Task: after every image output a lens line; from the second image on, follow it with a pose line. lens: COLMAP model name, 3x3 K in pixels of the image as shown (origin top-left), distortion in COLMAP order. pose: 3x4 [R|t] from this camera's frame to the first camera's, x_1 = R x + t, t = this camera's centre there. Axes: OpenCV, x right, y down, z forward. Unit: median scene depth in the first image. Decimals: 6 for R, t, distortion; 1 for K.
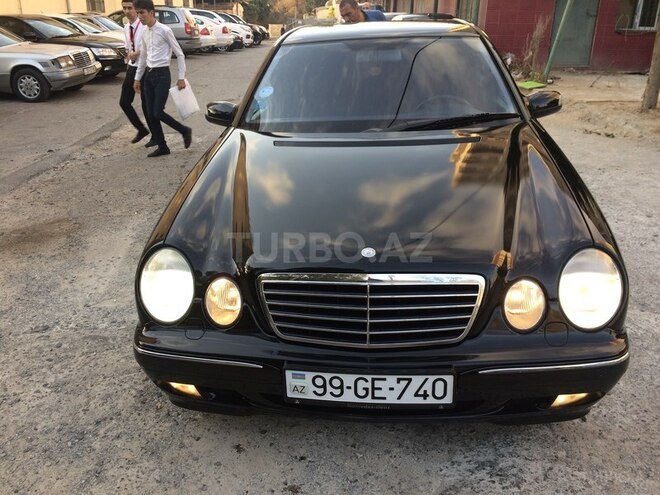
lens RADIAL K [[573.1, 0, 330.0], [0, 573.1, 247.5], [0, 0, 1]] dist [0.096626, -0.155467]
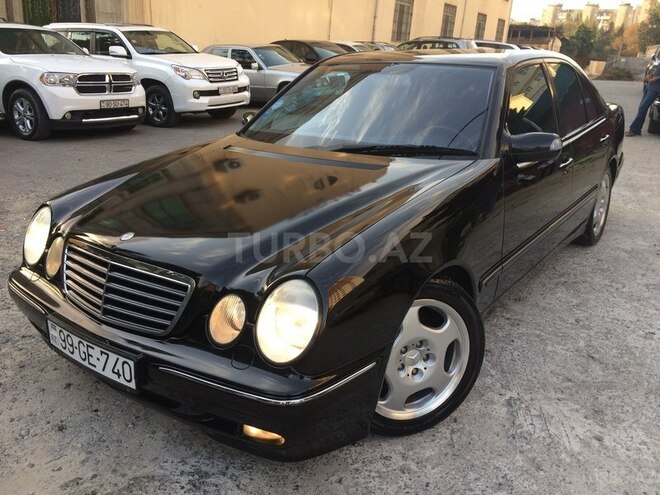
lens RADIAL K [[573.1, 0, 330.0], [0, 573.1, 247.5], [0, 0, 1]] dist [0.096626, -0.155467]
pose [[0.853642, 0.202369, -0.479939, 0.864136], [-0.226823, 0.973909, 0.007215, -0.061140], [0.468877, 0.102703, 0.877272, 0.195445]]
